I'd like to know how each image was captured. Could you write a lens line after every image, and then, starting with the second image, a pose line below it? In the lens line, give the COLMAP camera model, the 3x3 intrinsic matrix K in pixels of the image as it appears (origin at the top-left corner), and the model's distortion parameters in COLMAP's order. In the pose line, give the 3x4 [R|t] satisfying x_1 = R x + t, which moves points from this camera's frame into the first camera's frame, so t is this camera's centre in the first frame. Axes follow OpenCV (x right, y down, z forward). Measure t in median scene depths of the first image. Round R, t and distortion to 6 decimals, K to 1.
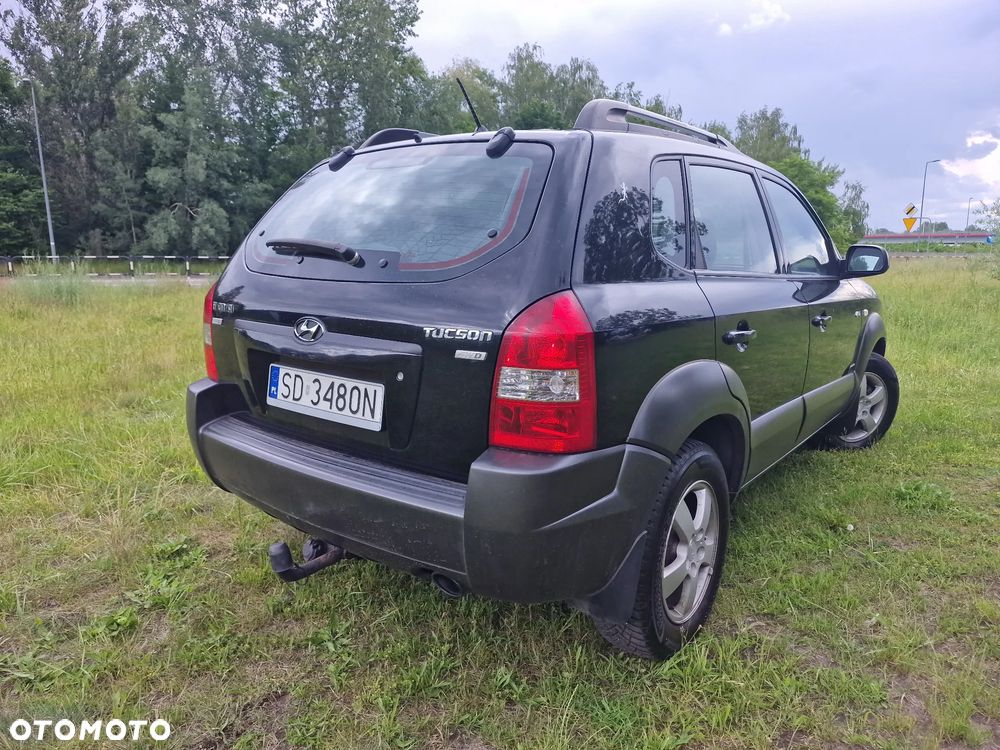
lens RADIAL K [[692.5, 0, 518.2], [0, 692.5, 356.5], [0, 0, 1]] dist [0.074337, -0.061021]
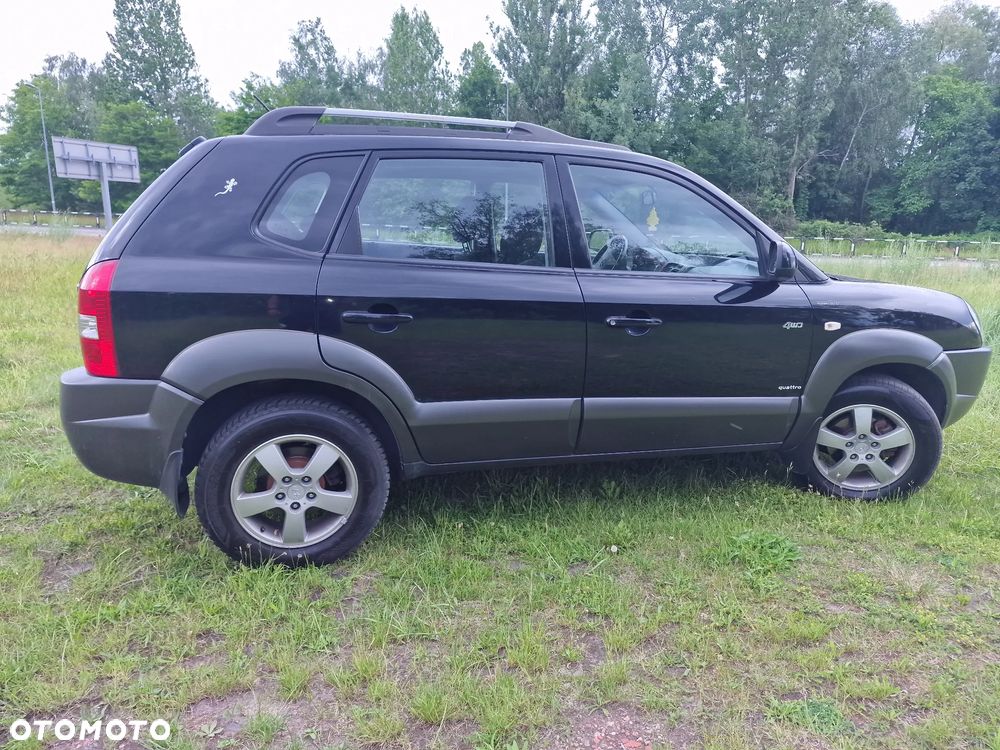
lens RADIAL K [[691.7, 0, 515.5], [0, 691.7, 382.1], [0, 0, 1]] dist [0.084238, -0.070041]
pose [[0.801474, 0.154867, -0.577629, 0.089339], [-0.116279, 0.987809, 0.103500, -0.005365], [0.586616, -0.015786, 0.809711, 0.019246]]
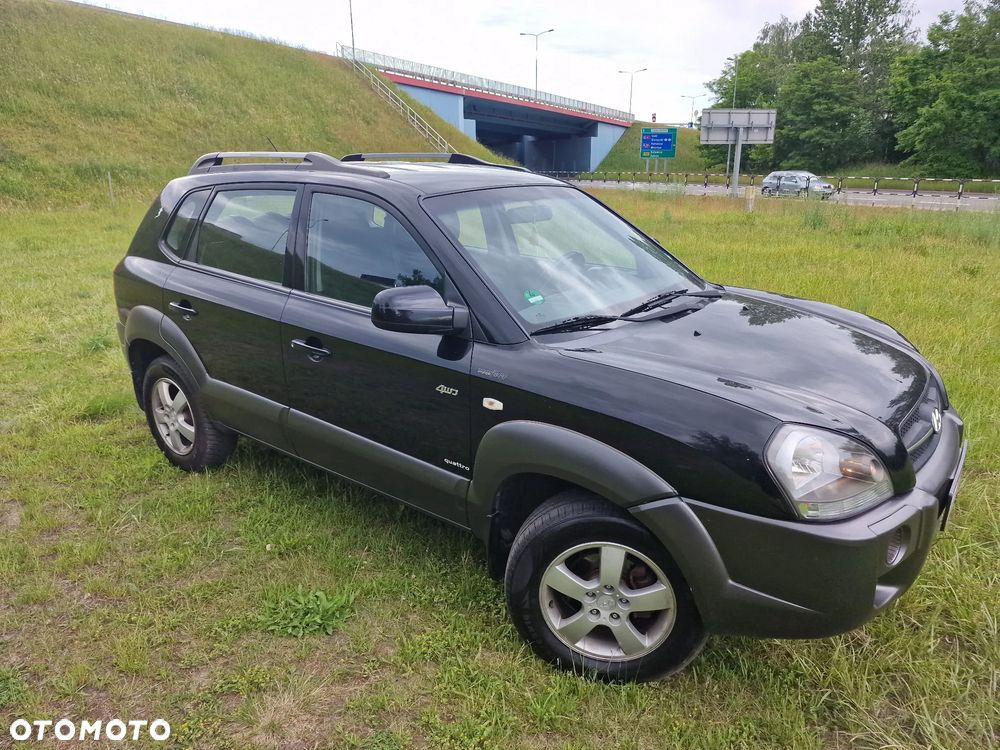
lens RADIAL K [[686.8, 0, 510.7], [0, 686.8, 372.0], [0, 0, 1]] dist [0.079404, -0.058983]
pose [[-0.015451, 0.292847, -0.956034, 0.139594], [-0.151681, 0.944396, 0.291734, -0.035085], [0.988309, 0.149520, 0.029827, 0.131233]]
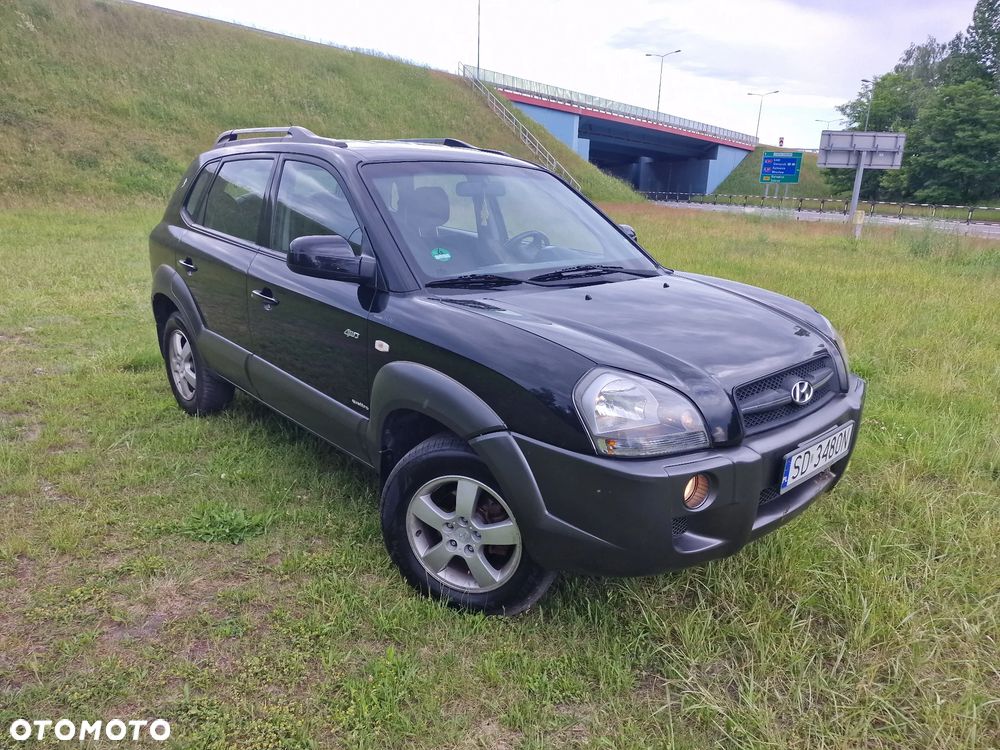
lens RADIAL K [[688.8, 0, 514.5], [0, 688.8, 383.0], [0, 0, 1]] dist [0.081886, -0.060451]
pose [[-0.181630, 0.270067, -0.945555, 0.145320], [-0.182374, 0.935616, 0.302261, -0.033100], [0.966308, 0.227344, -0.120683, 0.159597]]
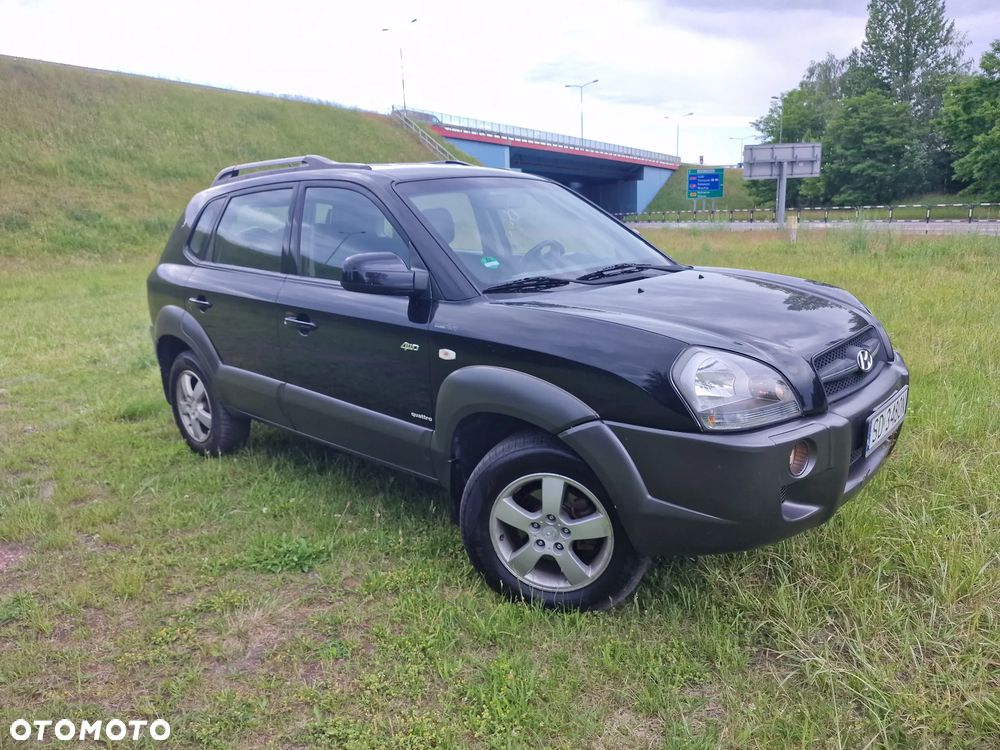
lens RADIAL K [[692.6, 0, 508.3], [0, 692.6, 373.5], [0, 0, 1]] dist [0.076617, -0.059587]
pose [[-0.091992, 0.227647, -0.969389, 0.149795], [-0.115182, 0.964549, 0.237440, -0.027569], [0.989076, 0.133498, -0.062510, 0.145505]]
